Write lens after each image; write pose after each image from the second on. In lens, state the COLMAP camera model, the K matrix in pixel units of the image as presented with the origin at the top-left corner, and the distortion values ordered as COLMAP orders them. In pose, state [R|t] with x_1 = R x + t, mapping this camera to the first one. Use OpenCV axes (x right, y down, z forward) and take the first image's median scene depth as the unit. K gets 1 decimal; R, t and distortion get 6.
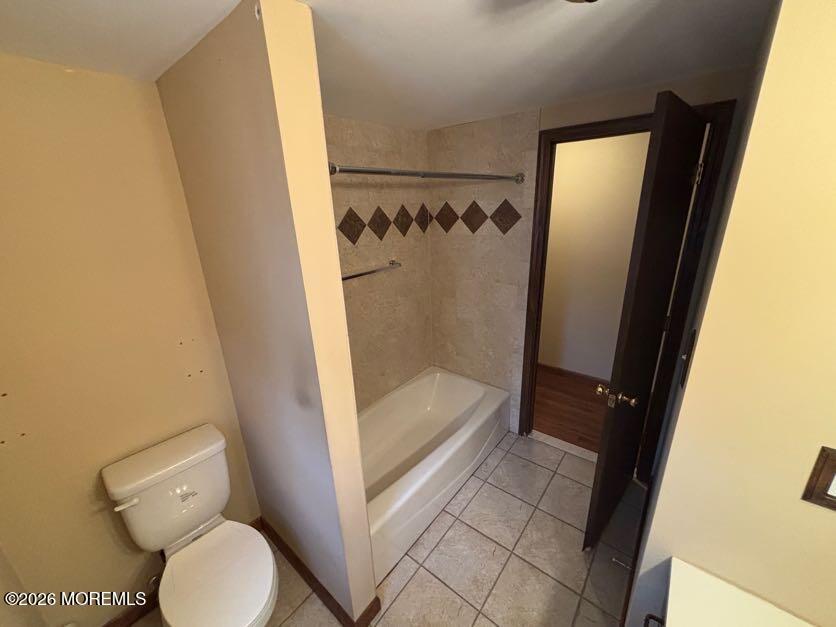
lens RADIAL K [[336.4, 0, 418.0], [0, 336.4, 313.5], [0, 0, 1]] dist [-0.000248, -0.000493]
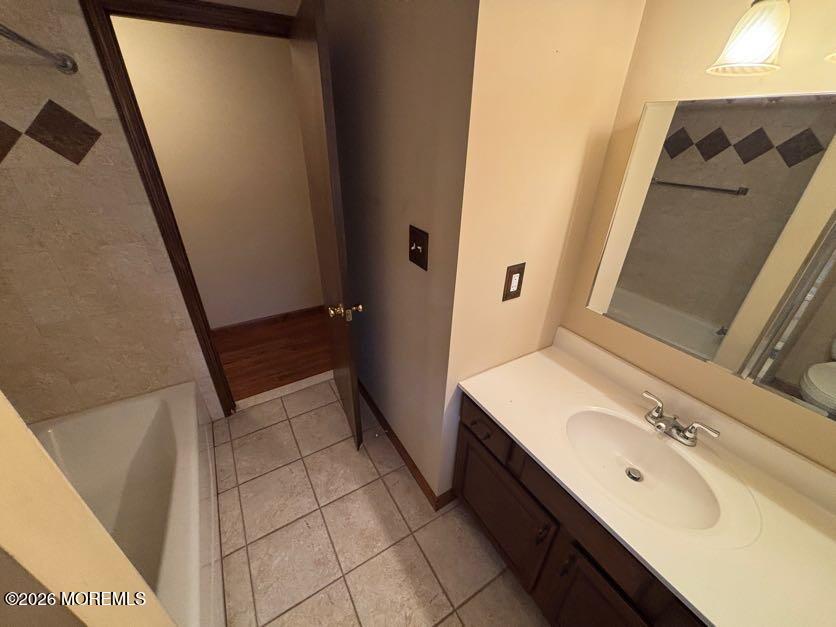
lens RADIAL K [[336.4, 0, 418.0], [0, 336.4, 313.5], [0, 0, 1]] dist [-0.000248, -0.000493]
pose [[0.343424, -0.410463, 0.844737, -0.151127], [0.267321, 0.904957, 0.331047, -0.025452], [-0.900333, 0.112127, 0.420509, 0.205154]]
